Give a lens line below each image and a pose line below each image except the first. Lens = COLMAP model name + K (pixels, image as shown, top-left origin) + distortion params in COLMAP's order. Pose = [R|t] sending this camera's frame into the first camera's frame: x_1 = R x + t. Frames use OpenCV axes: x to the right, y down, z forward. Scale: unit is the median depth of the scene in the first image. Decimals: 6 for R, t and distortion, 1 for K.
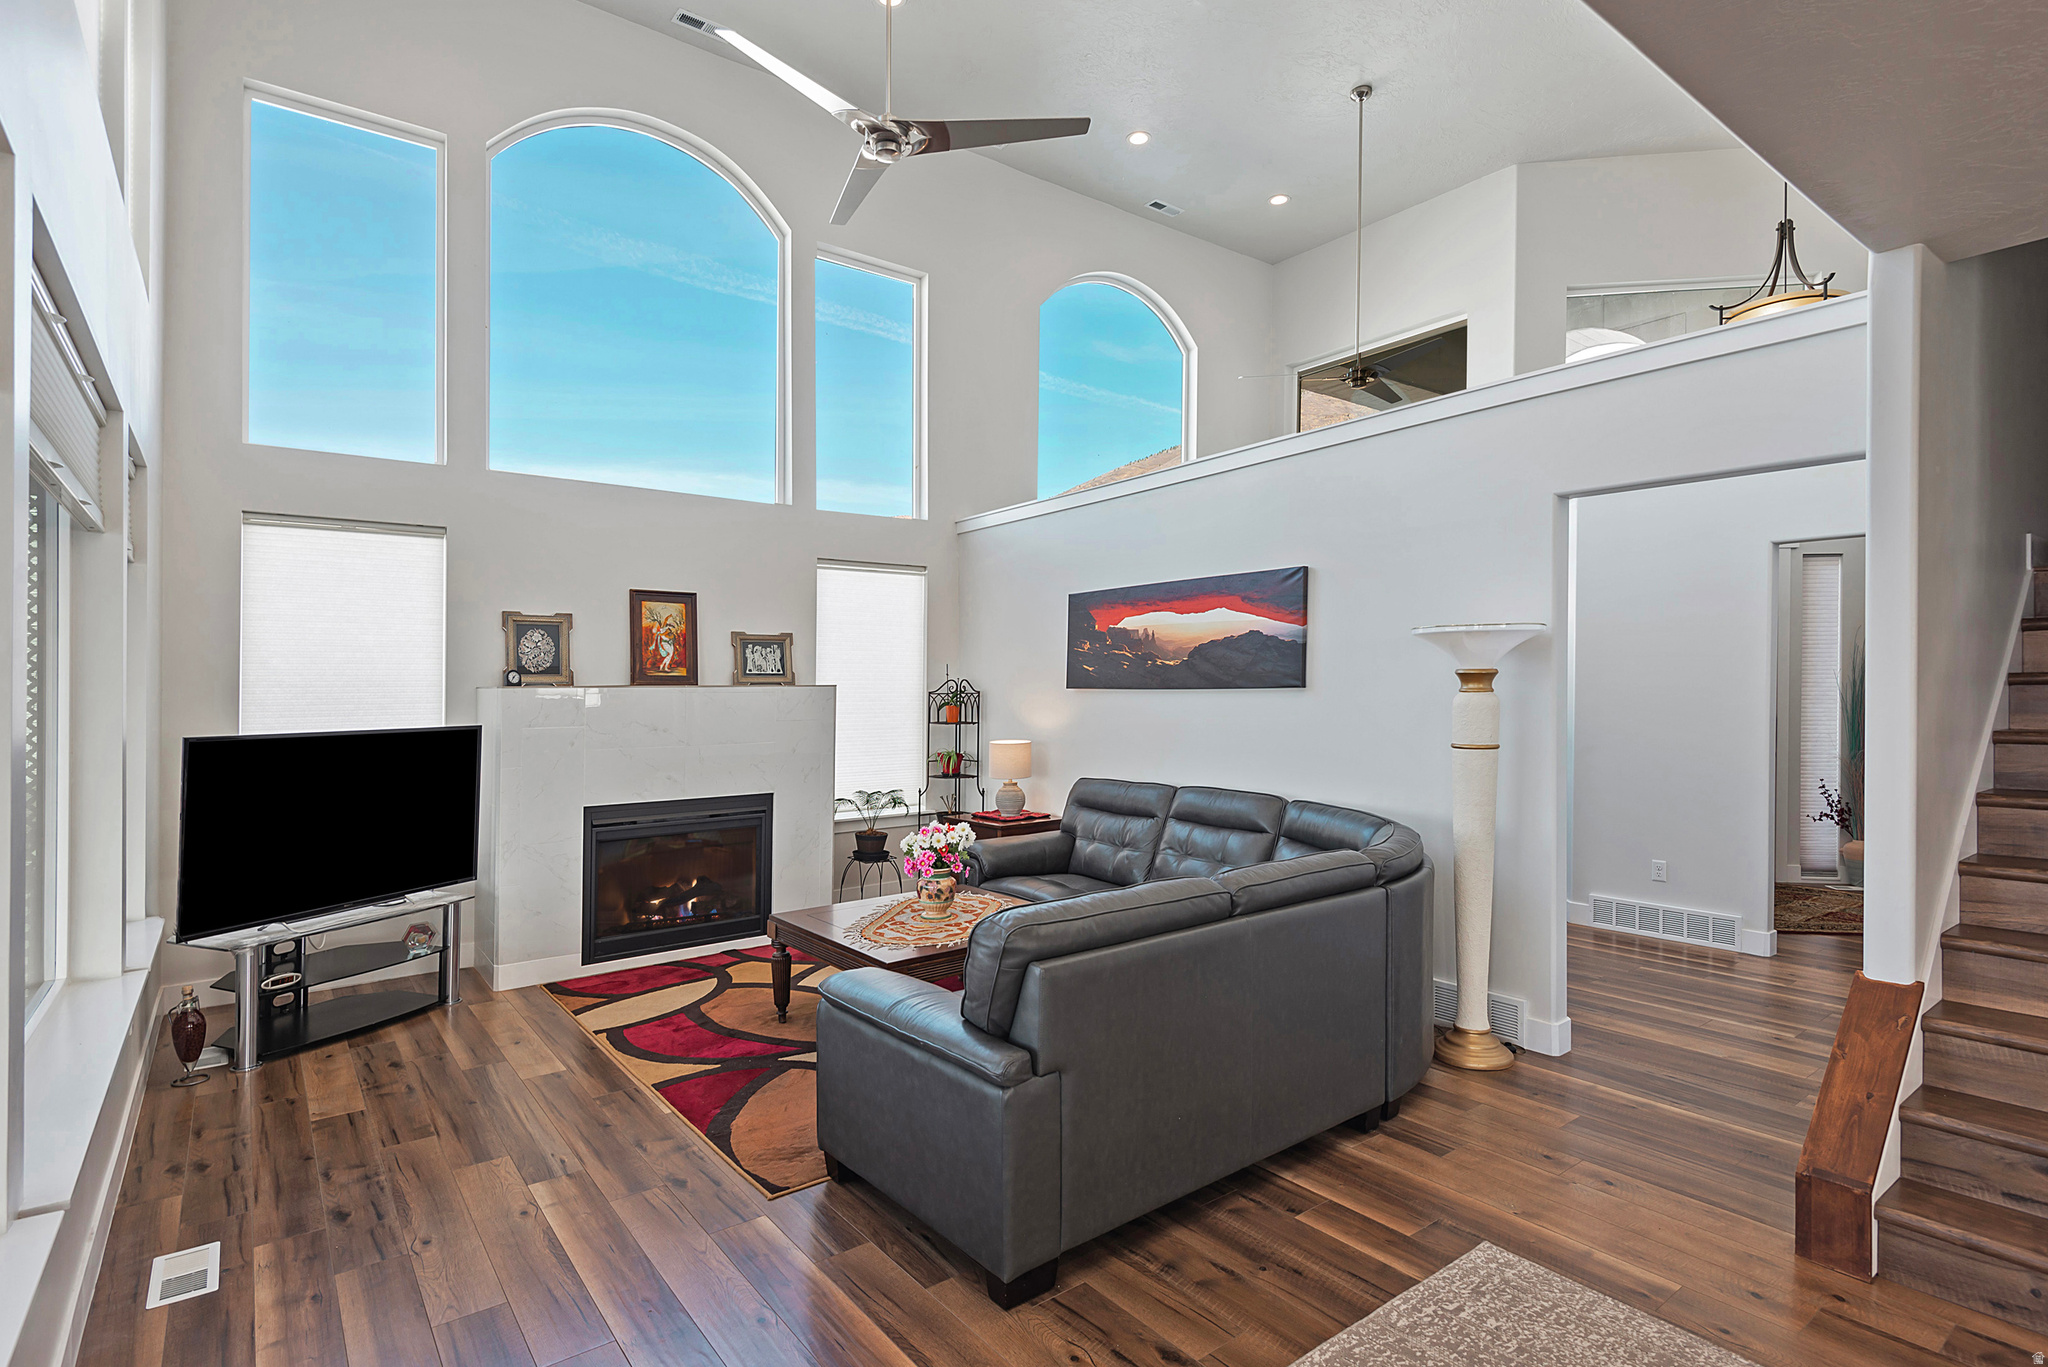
lens RADIAL K [[1009.7, 0, 1022.4], [0, 1009.7, 690.8], [0, 0, 1]] dist [0.000699, -0.000399]
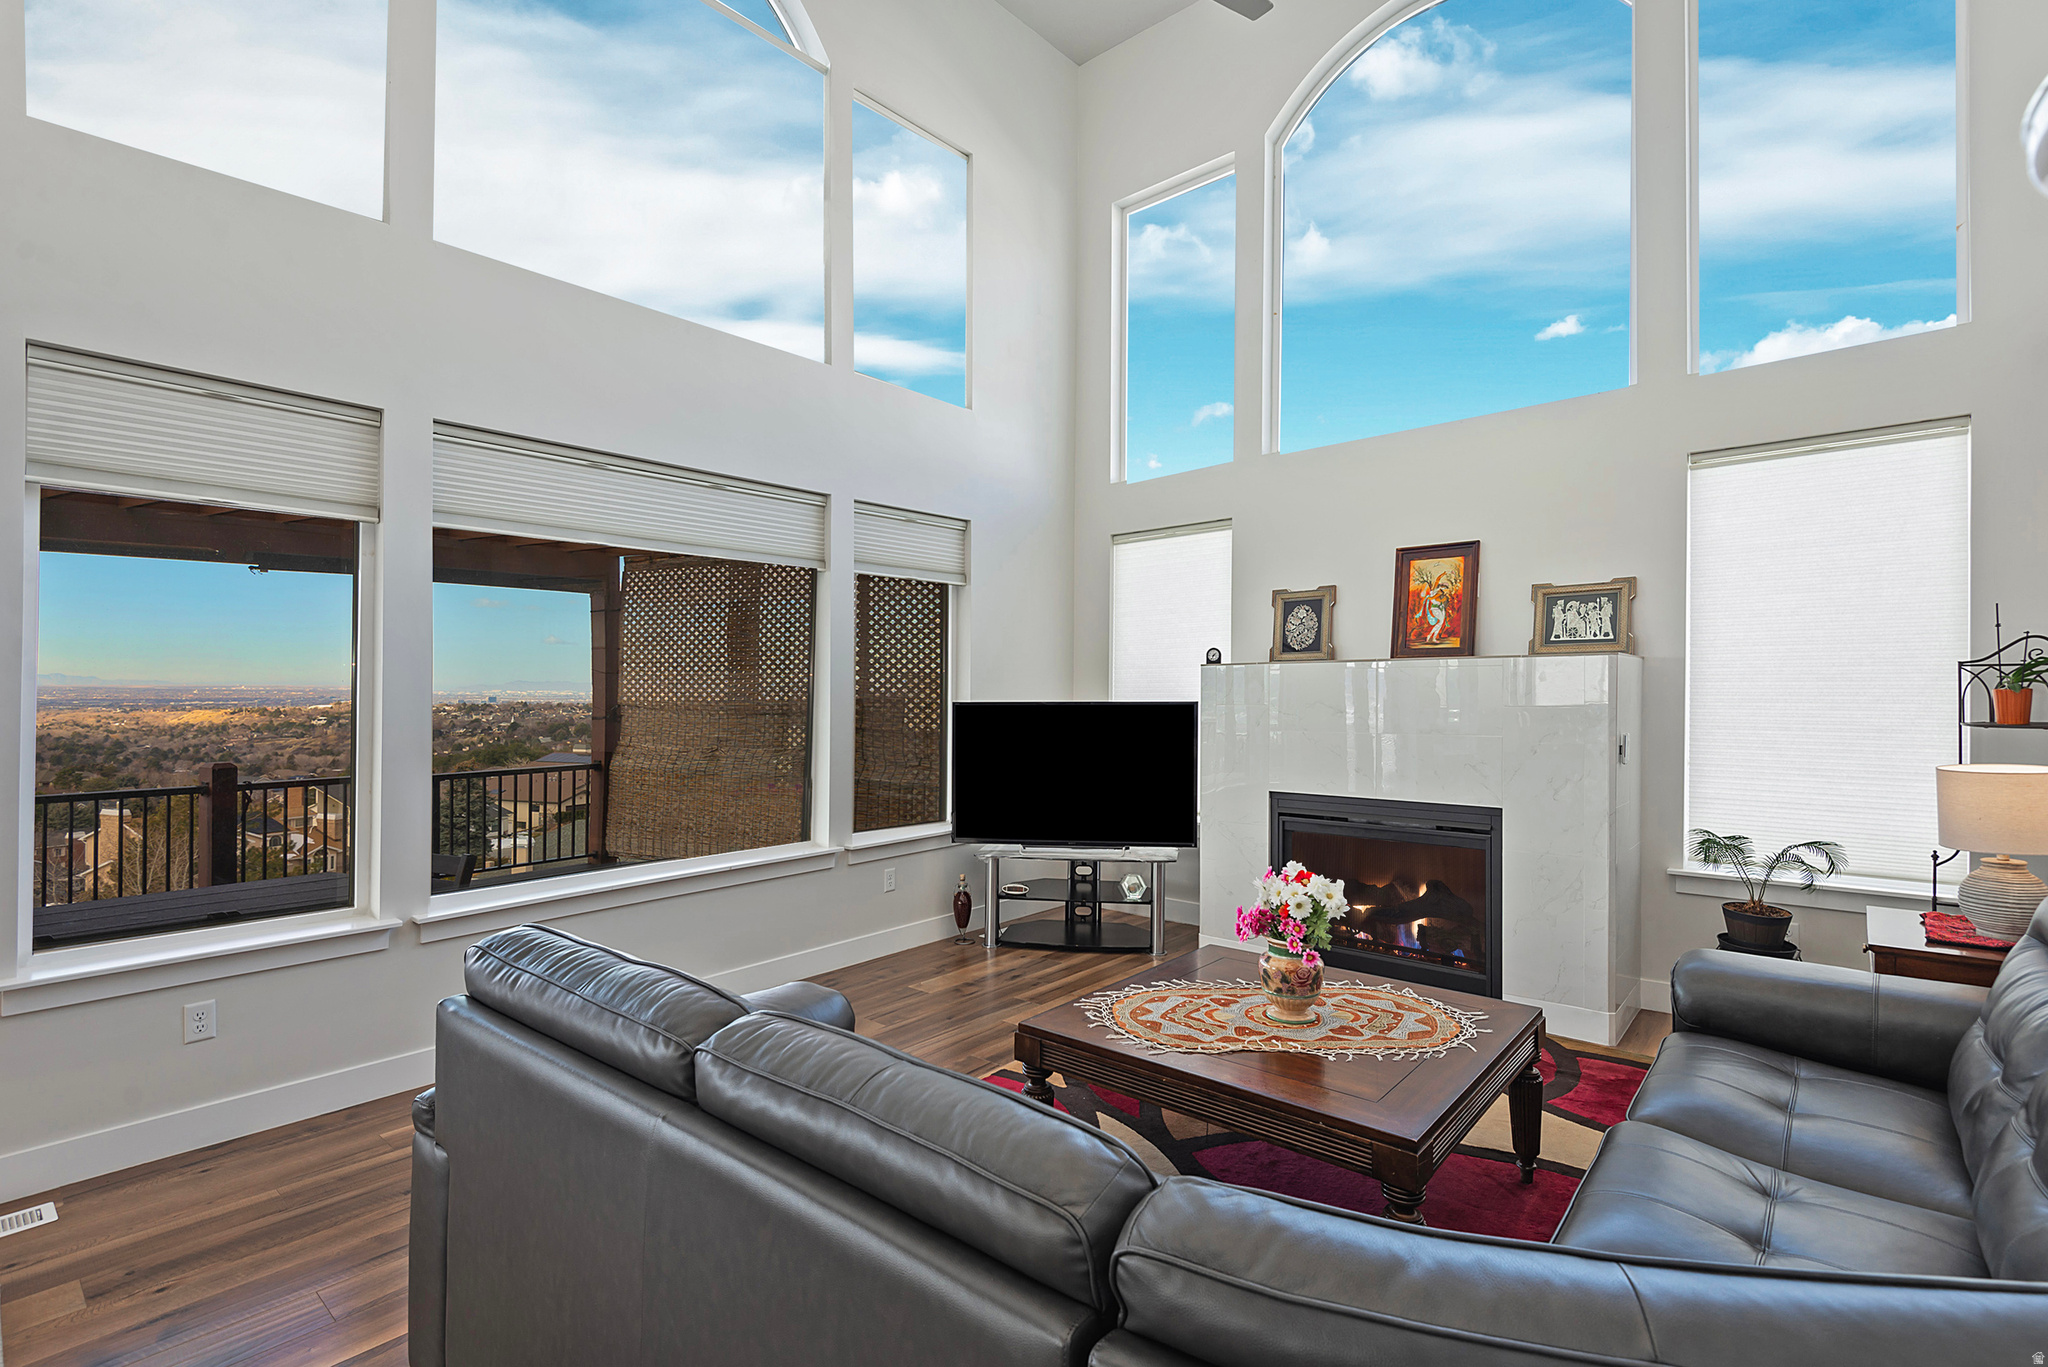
lens RADIAL K [[949.0, 0, 1008.8], [0, 949.0, 671.4], [0, 0, 1]] dist [0.016832, -0.000458]
pose [[0.190512, -0.013114, -0.981597, 0.354912], [0.005094, 0.999911, -0.012370, 0.012114], [0.981672, -0.002644, 0.190561, 0.546268]]
